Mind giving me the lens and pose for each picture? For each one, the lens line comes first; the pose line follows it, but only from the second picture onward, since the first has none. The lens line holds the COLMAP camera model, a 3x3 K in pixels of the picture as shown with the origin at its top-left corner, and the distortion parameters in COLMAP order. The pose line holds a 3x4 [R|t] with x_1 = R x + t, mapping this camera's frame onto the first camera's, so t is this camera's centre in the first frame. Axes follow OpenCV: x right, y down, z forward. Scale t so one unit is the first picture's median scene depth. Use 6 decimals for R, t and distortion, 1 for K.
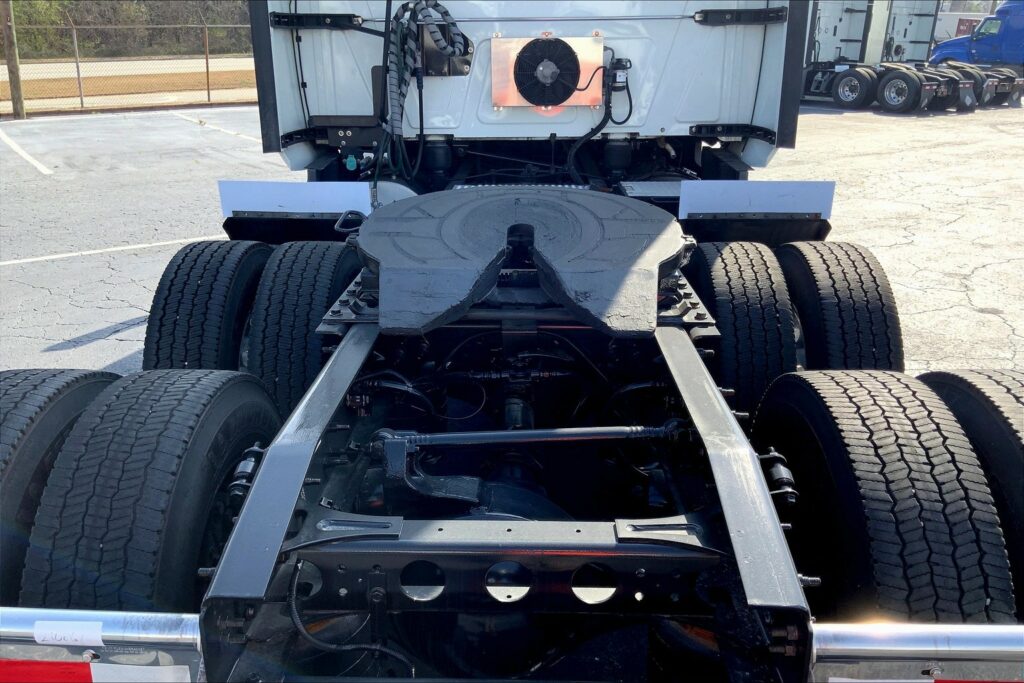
lens RADIAL K [[837.6, 0, 512.0], [0, 837.6, 341.5], [0, 0, 1]] dist [0.087227, -0.156409]
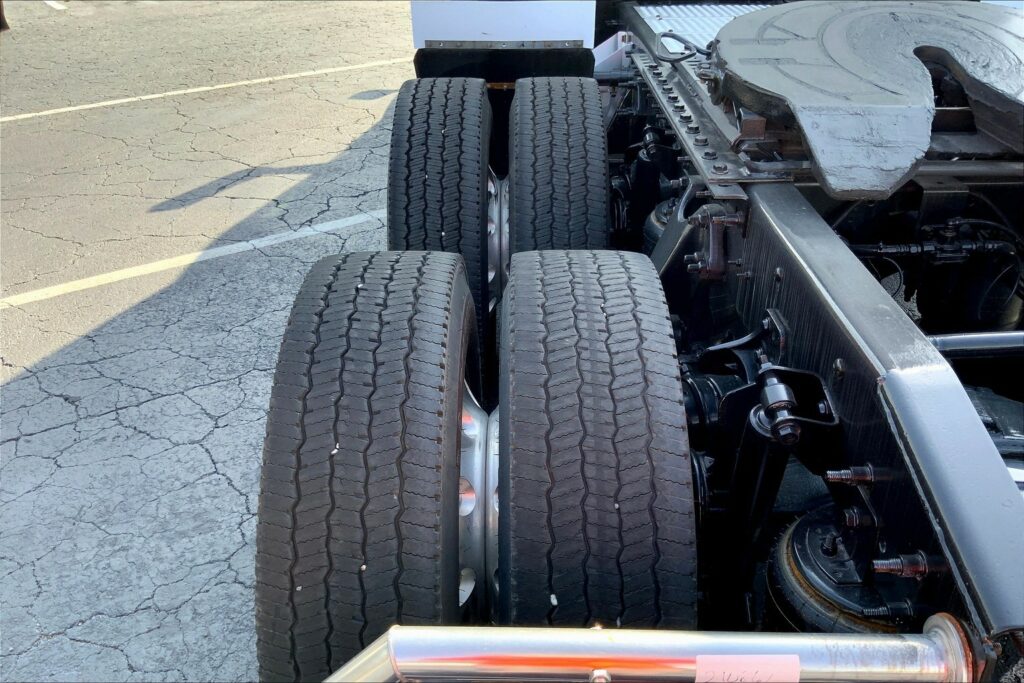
lens RADIAL K [[837.6, 0, 512.0], [0, 837.6, 341.5], [0, 0, 1]] dist [0.087227, -0.156409]
pose [[0.999895, -0.013400, 0.005515, -0.205399], [0.012197, 0.983781, 0.178957, -0.010328], [-0.007823, -0.178871, 0.983842, 0.111386]]
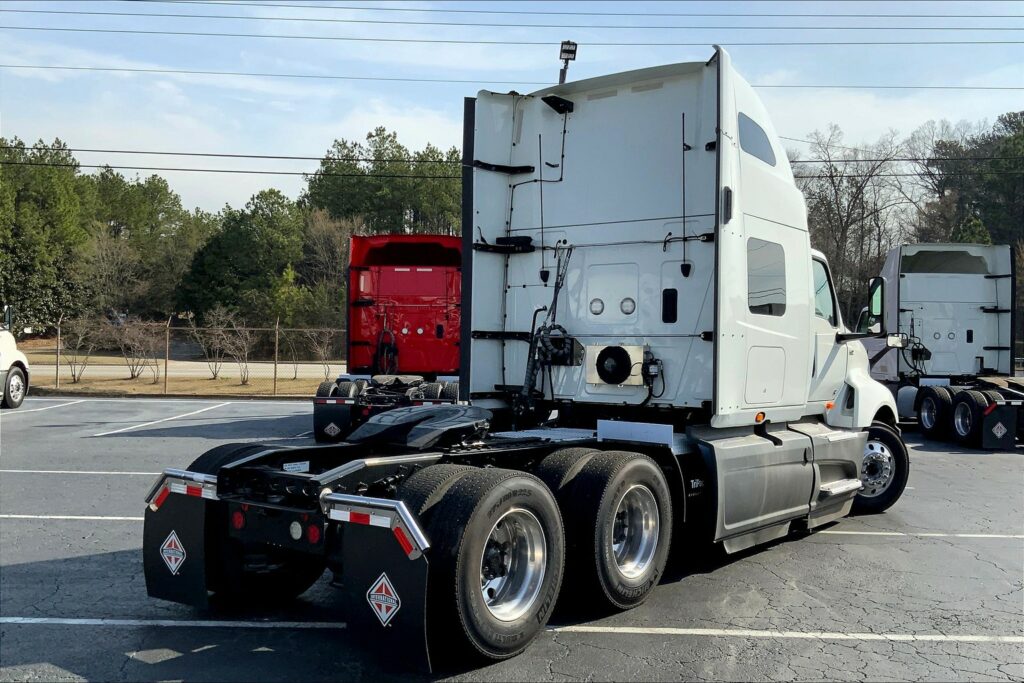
lens RADIAL K [[970.4, 0, 512.0], [0, 970.4, 341.5], [0, 0, 1]] dist [0.009266, 0.006461]
pose [[0.803825, 0.004667, -0.594847, 1.020869], [-0.209499, 0.938125, -0.275738, 0.205627], [0.556754, 0.346265, 0.755067, -0.562329]]
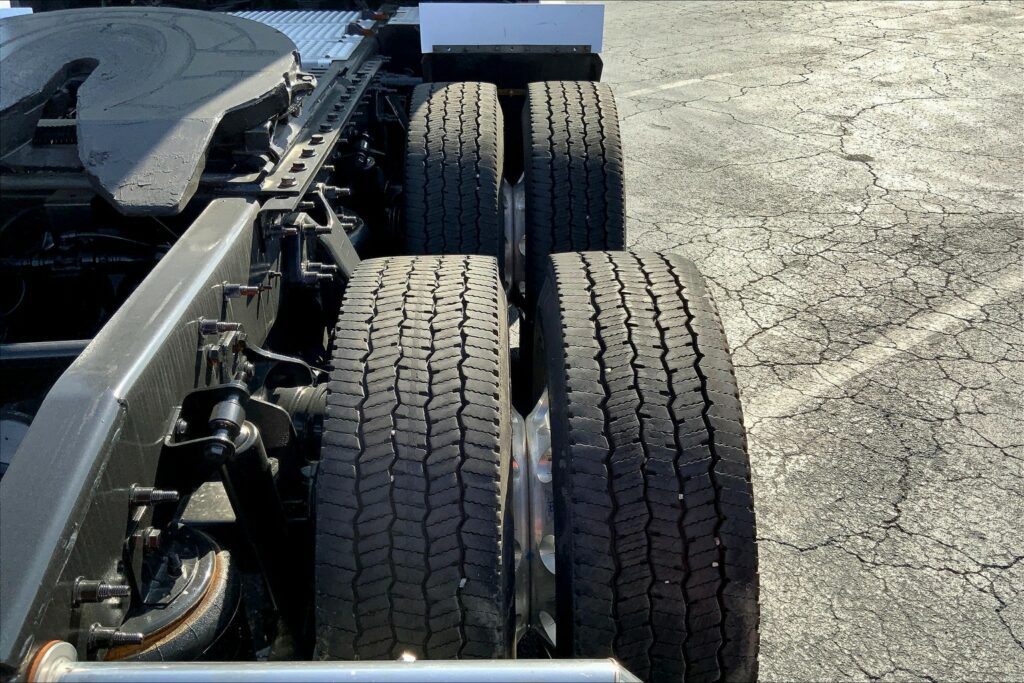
lens RADIAL K [[837.6, 0, 512.0], [0, 837.6, 341.5], [0, 0, 1]] dist [0.087227, -0.156409]
pose [[0.999071, -0.018002, 0.039149, 0.198938], [0.010711, 0.983783, 0.179042, -0.011723], [-0.041737, -0.178456, 0.983062, 0.104520]]
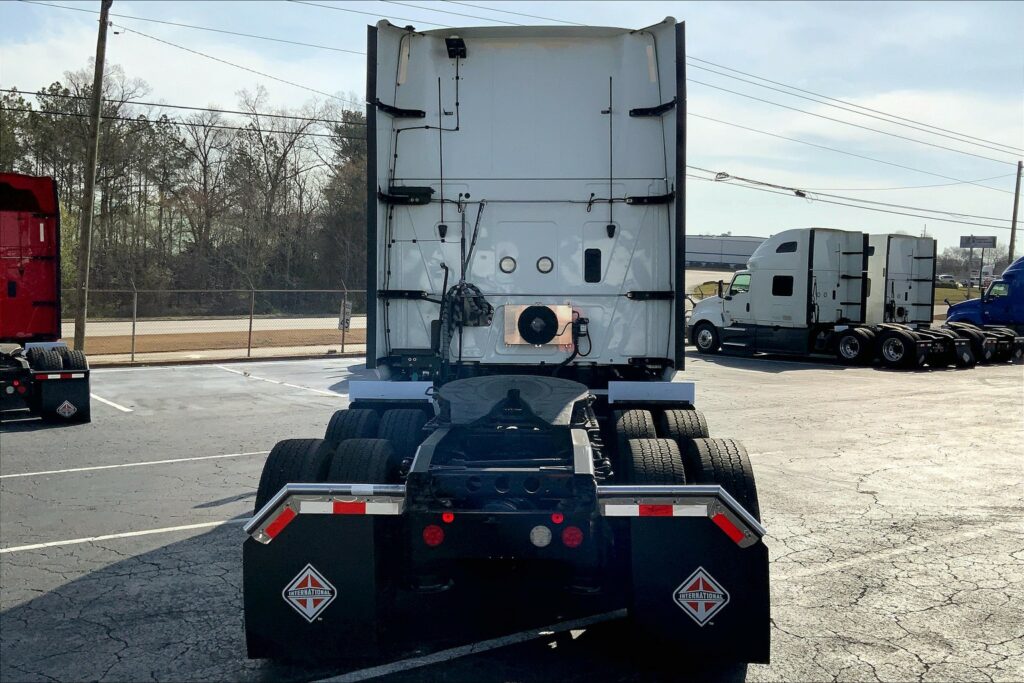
lens RADIAL K [[937.3, 0, 511.7], [0, 937.3, 314.6], [0, 0, 1]] dist [0.004641, 0.001154]
pose [[0.999689, 0.000853, -0.024922, 0.035110], [-0.008838, 0.946666, -0.322094, 0.245924], [0.023318, 0.322214, 0.946380, -0.716247]]
